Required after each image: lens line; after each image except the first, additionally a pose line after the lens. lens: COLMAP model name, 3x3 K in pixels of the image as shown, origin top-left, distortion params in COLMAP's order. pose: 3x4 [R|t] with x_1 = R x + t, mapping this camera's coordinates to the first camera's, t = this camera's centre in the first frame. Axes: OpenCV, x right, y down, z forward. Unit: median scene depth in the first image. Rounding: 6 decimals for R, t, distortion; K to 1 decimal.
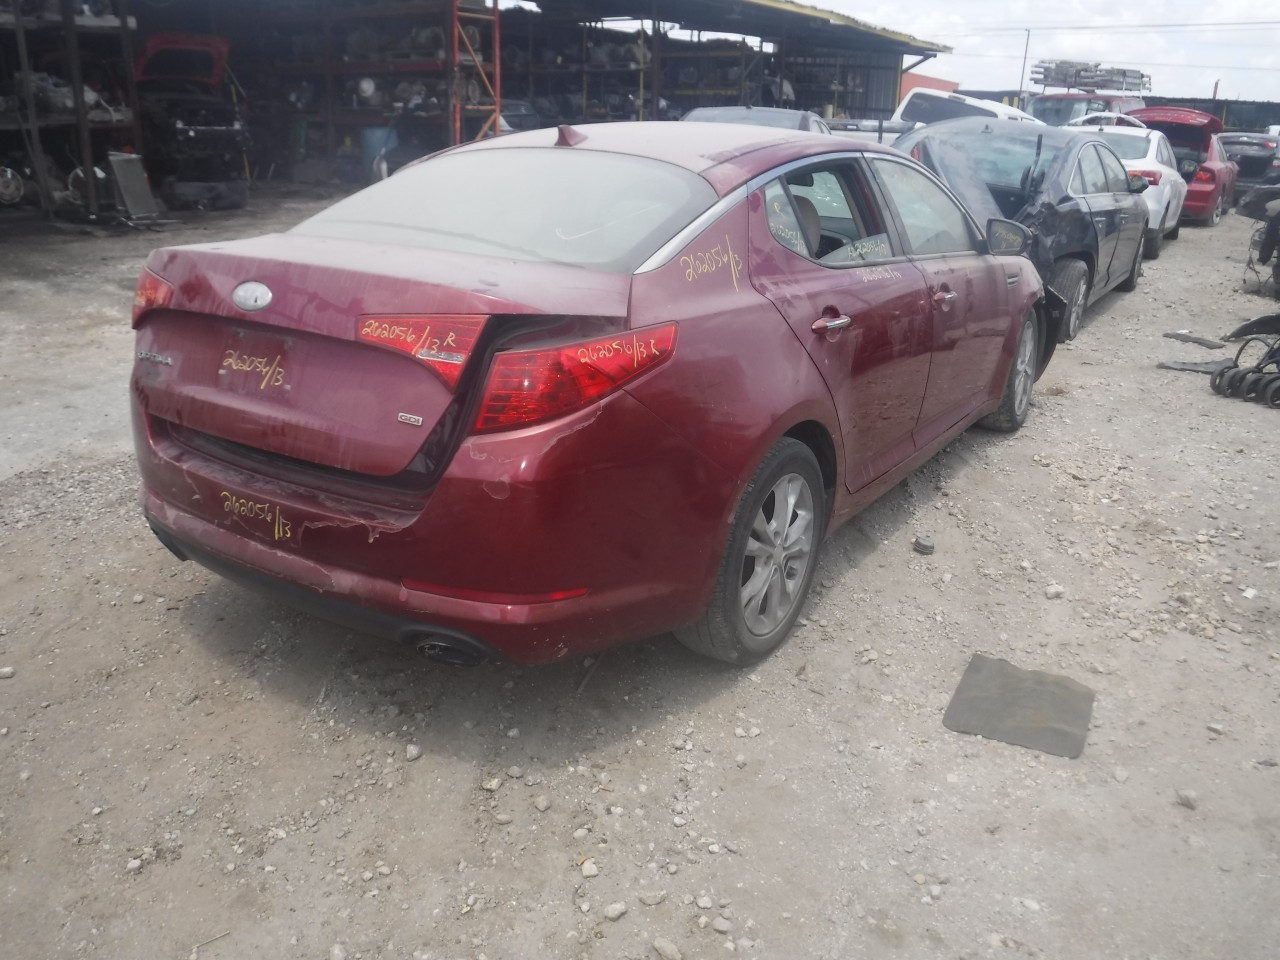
lens RADIAL K [[1066.7, 0, 640.8], [0, 1066.7, 534.5], [0, 0, 1]] dist [-0.098029, 0.033827]
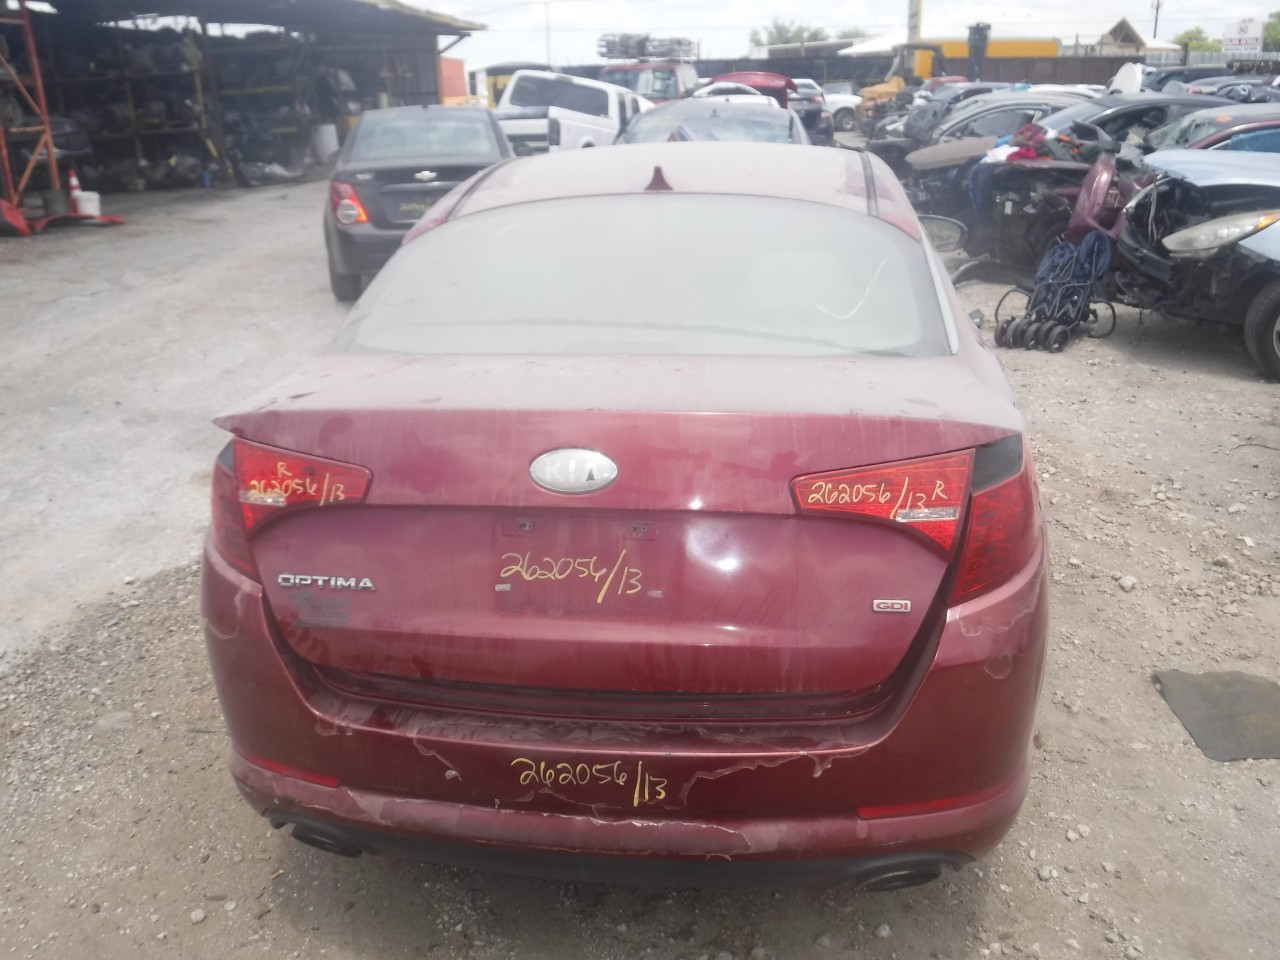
lens RADIAL K [[1066.7, 0, 640.8], [0, 1066.7, 534.5], [0, 0, 1]] dist [-0.098029, 0.033827]
pose [[0.898726, -0.213014, 0.383296, -0.112564], [0.206544, 0.976687, 0.058498, -0.041239], [-0.386821, 0.026594, 0.921771, 0.069593]]
